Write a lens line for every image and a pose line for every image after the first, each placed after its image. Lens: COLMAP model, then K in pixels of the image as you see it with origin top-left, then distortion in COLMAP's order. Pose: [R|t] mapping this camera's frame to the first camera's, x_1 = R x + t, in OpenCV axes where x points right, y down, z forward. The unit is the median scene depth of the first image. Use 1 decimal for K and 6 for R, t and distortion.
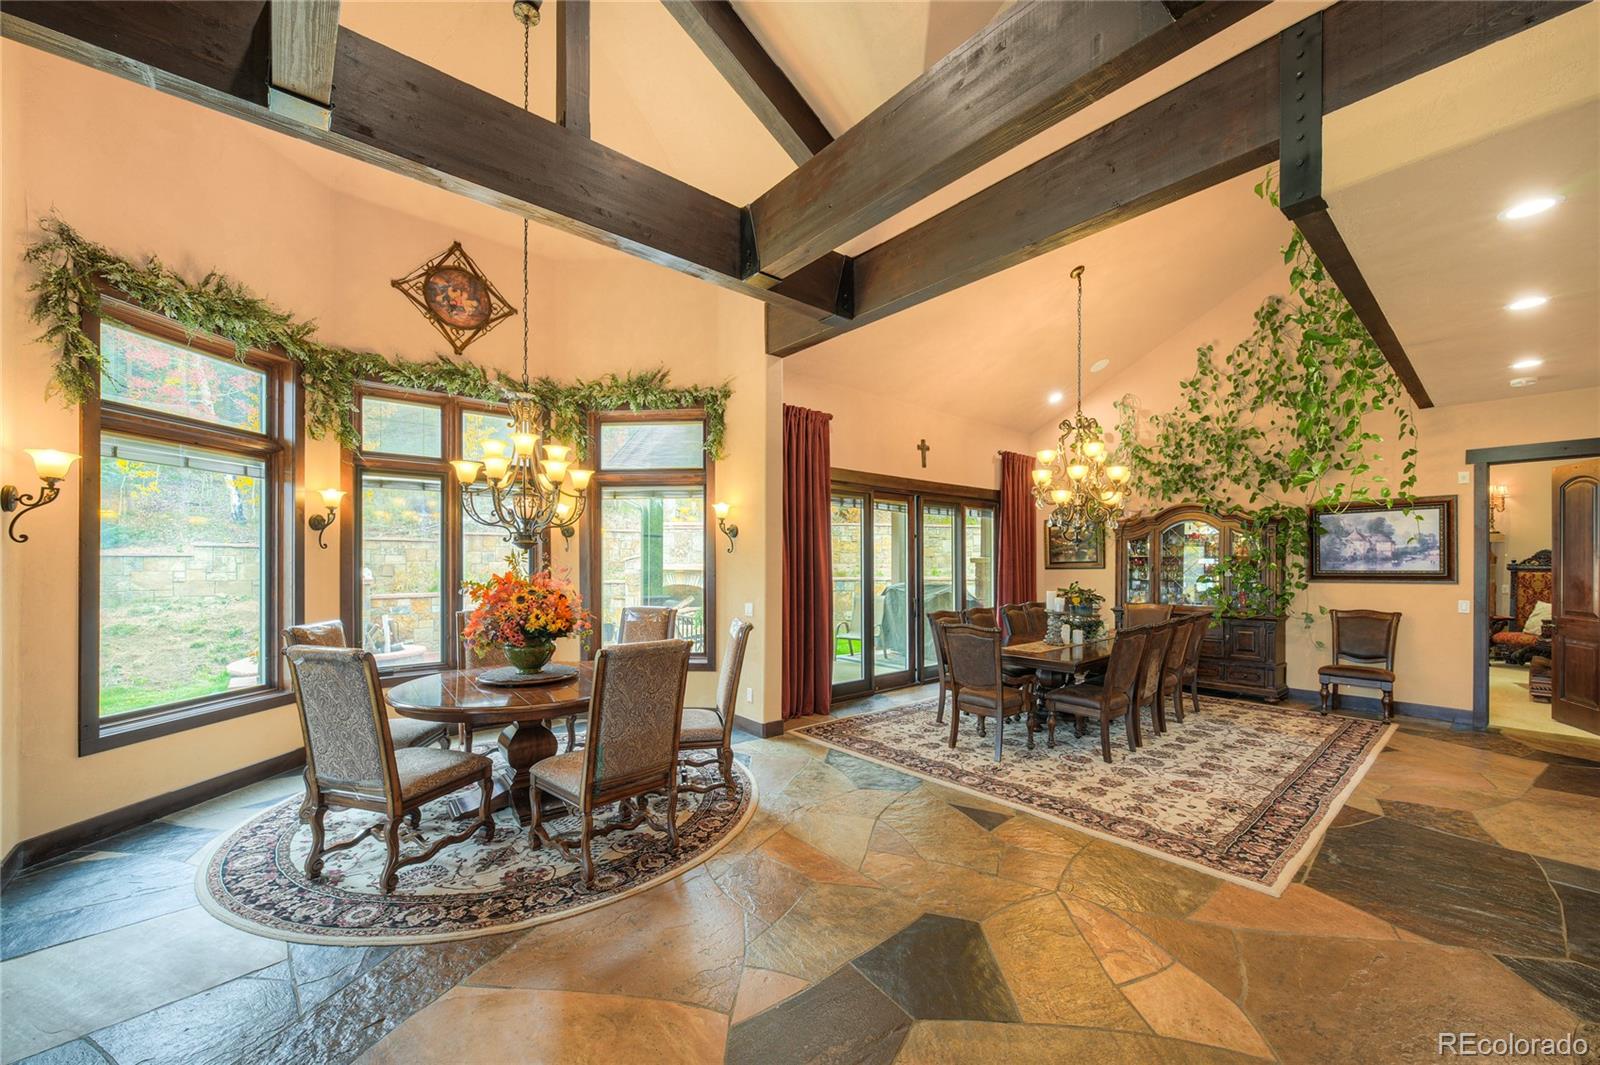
lens RADIAL K [[616.4, 0, 806.0], [0, 616.4, 562.4], [0, 0, 1]] dist [-0.002006, -0.000194]
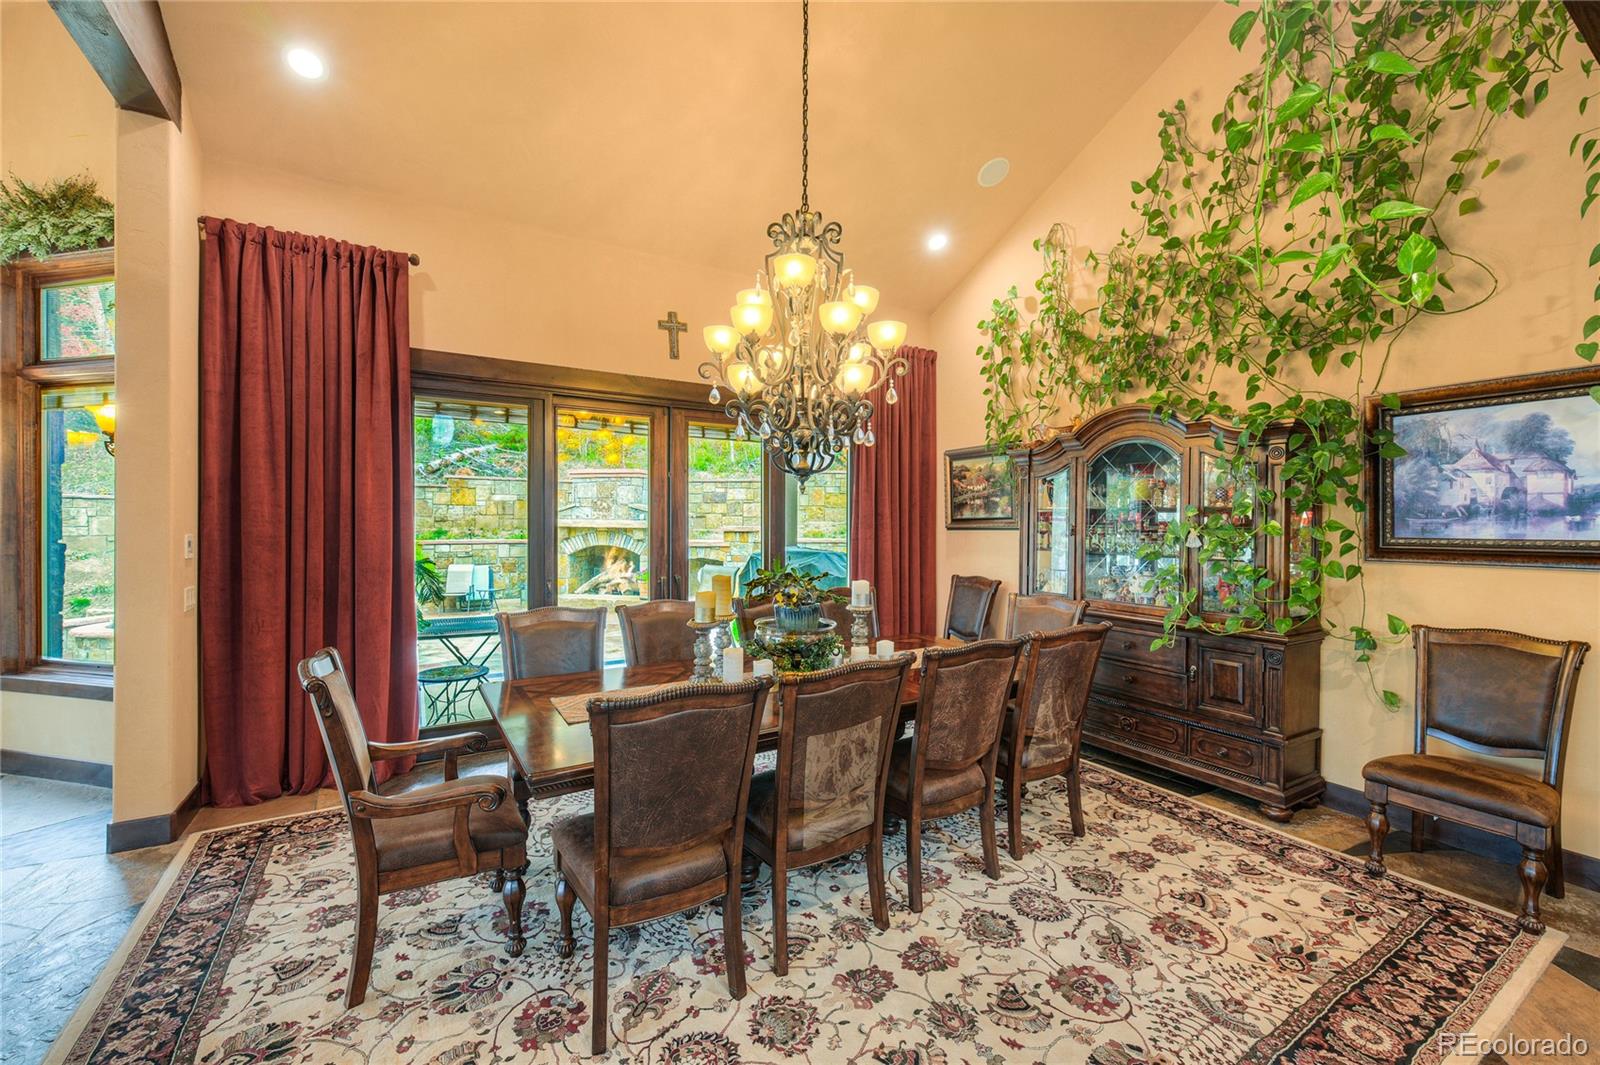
lens RADIAL K [[656.0, 0, 800.6], [0, 656.0, 522.6], [0, 0, 1]] dist [-0.003461, -0.000022]
pose [[0.986783, 0.005687, -0.161950, 0.473802], [-0.005099, 0.999979, 0.004041, 0.002109], [0.161969, -0.003162, 0.986791, 0.442809]]
